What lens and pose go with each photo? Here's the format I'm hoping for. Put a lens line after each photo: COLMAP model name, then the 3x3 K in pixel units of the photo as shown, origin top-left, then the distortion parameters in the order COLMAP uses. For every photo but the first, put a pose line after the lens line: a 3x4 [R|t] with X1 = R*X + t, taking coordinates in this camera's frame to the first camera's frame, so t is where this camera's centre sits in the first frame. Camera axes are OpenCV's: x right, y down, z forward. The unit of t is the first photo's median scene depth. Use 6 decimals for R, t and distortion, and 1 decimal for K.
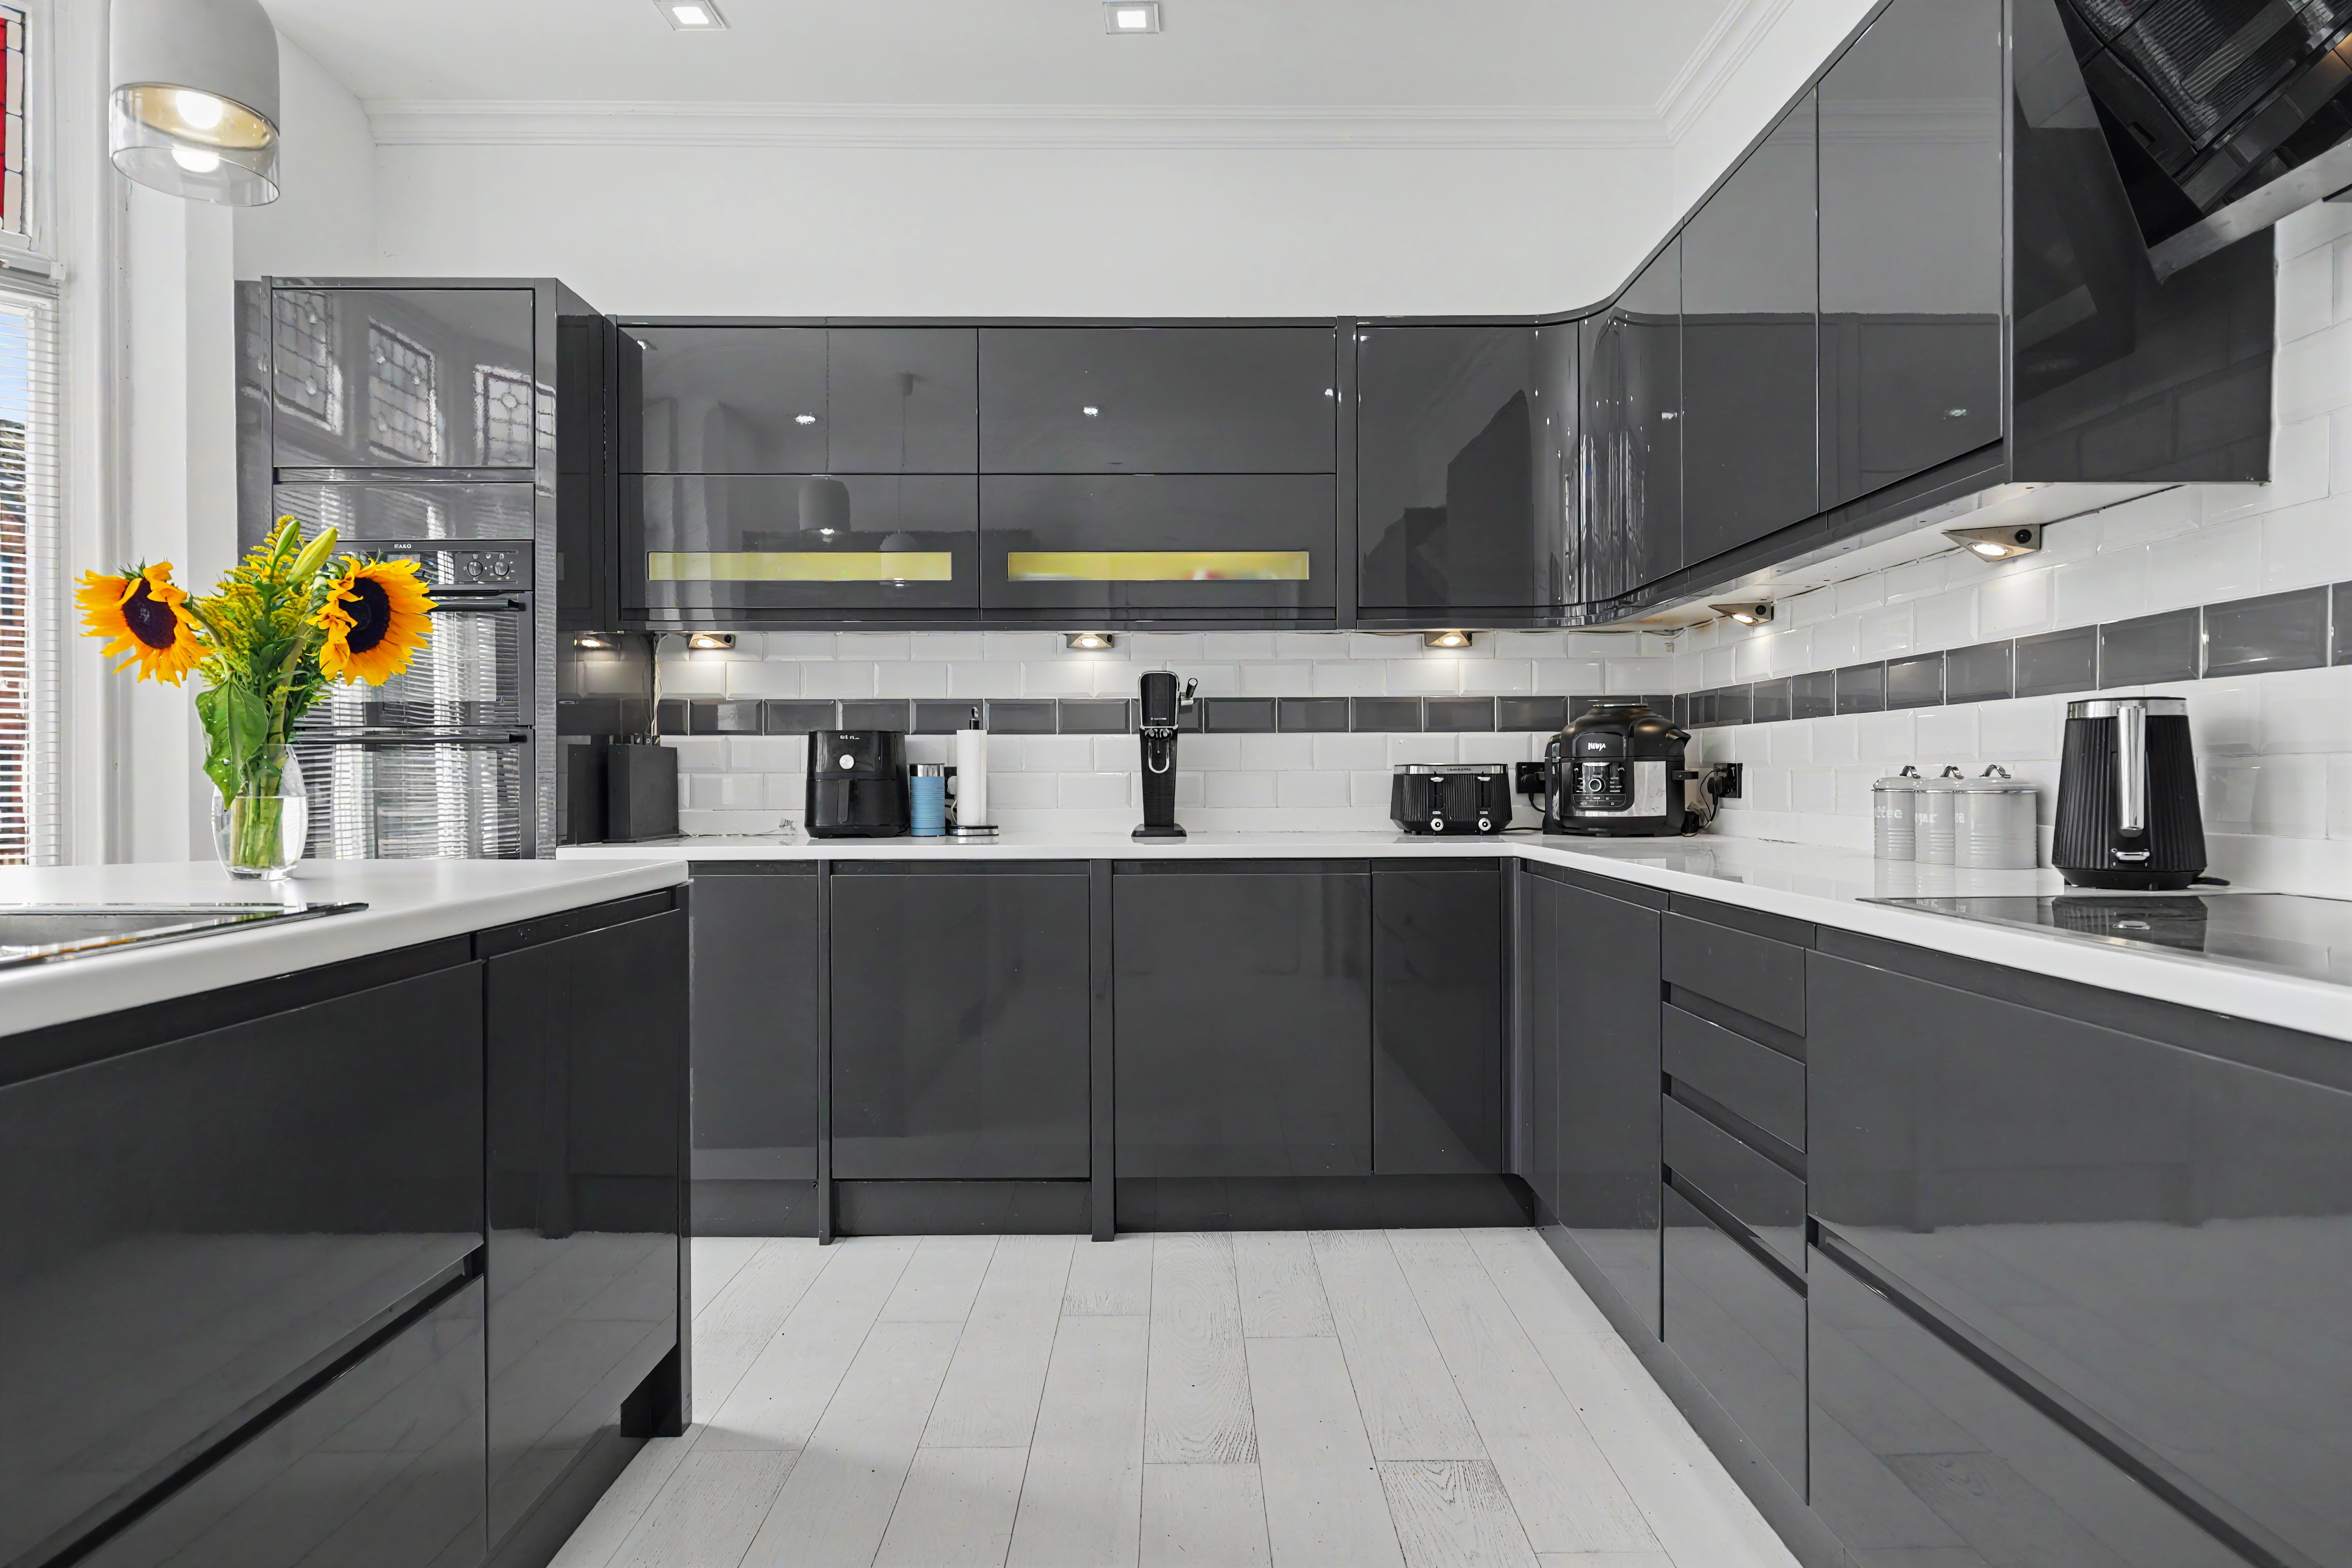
lens RADIAL K [[1348.9, 0, 1183.7], [0, 1348.9, 789.3], [0, 0, 1]] dist [-0.002798, 0.000759]
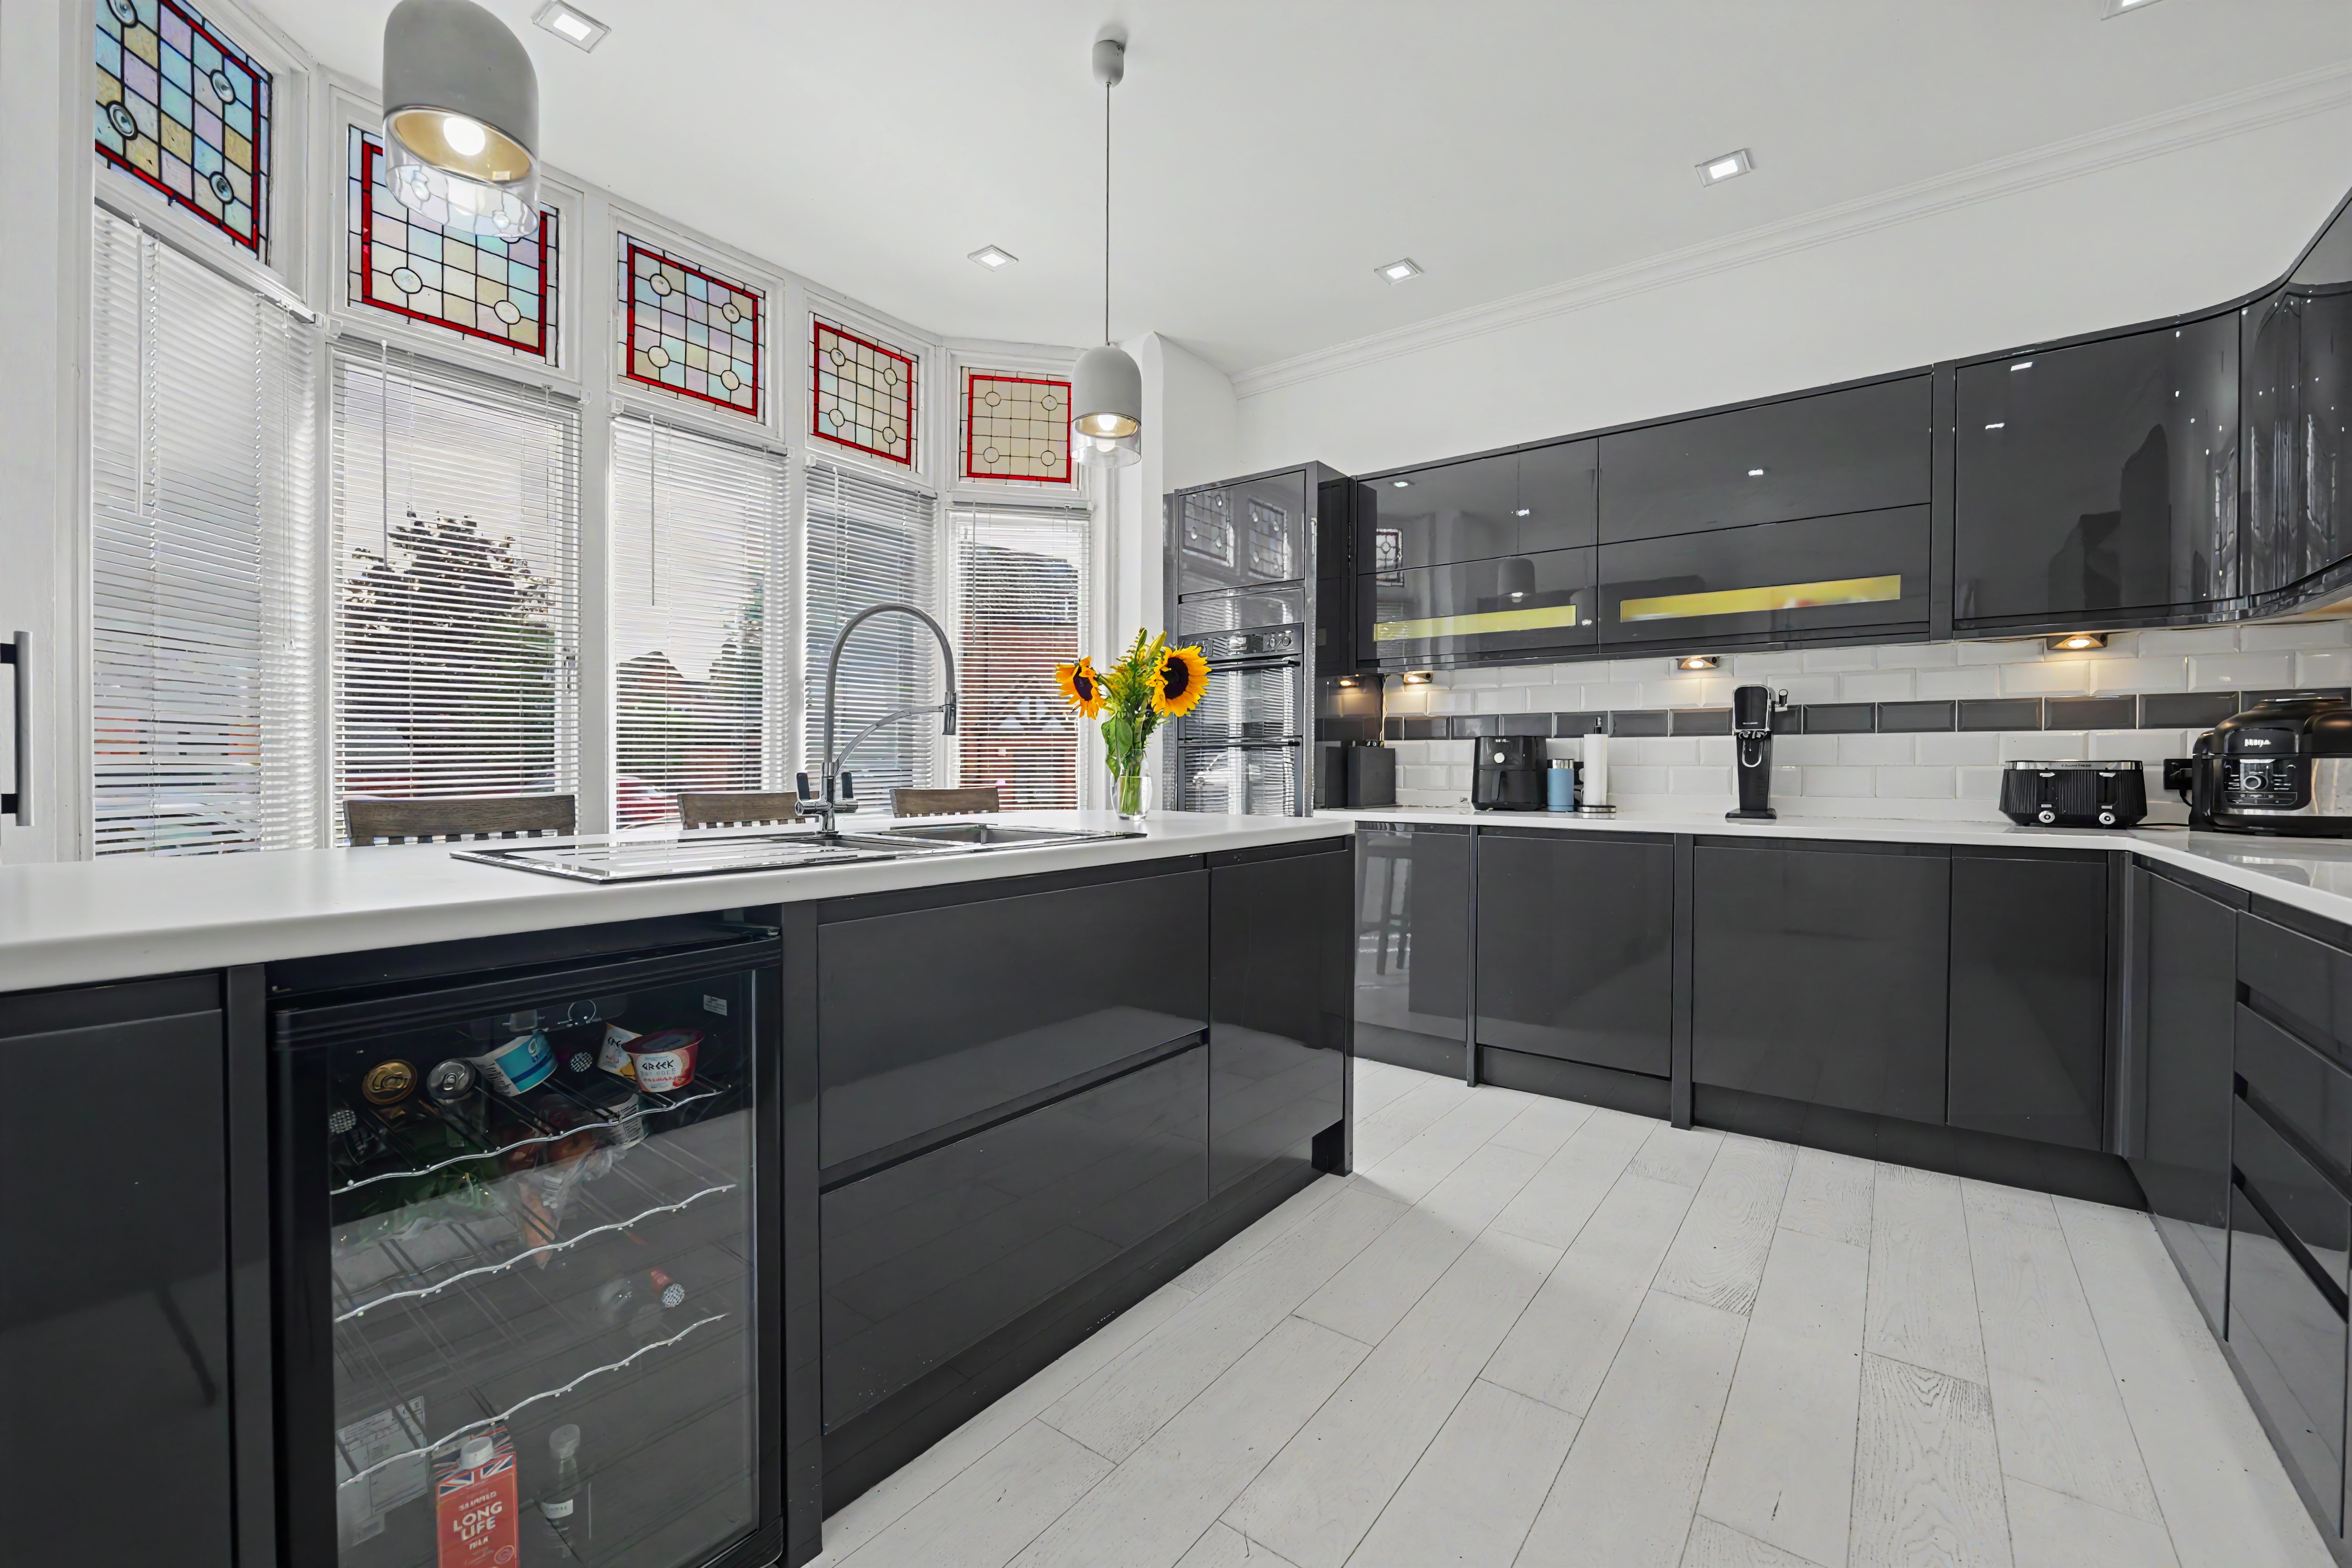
lens RADIAL K [[956.9, 0, 1184.3], [0, 956.9, 784.4], [0, 0, 1]] dist [-0.011985, 0.000158]
pose [[0.792311, 0.017576, -0.609864, 0.105819], [-0.012565, 0.999843, 0.012491, -0.000455], [0.609987, -0.002234, 0.792408, -0.012426]]
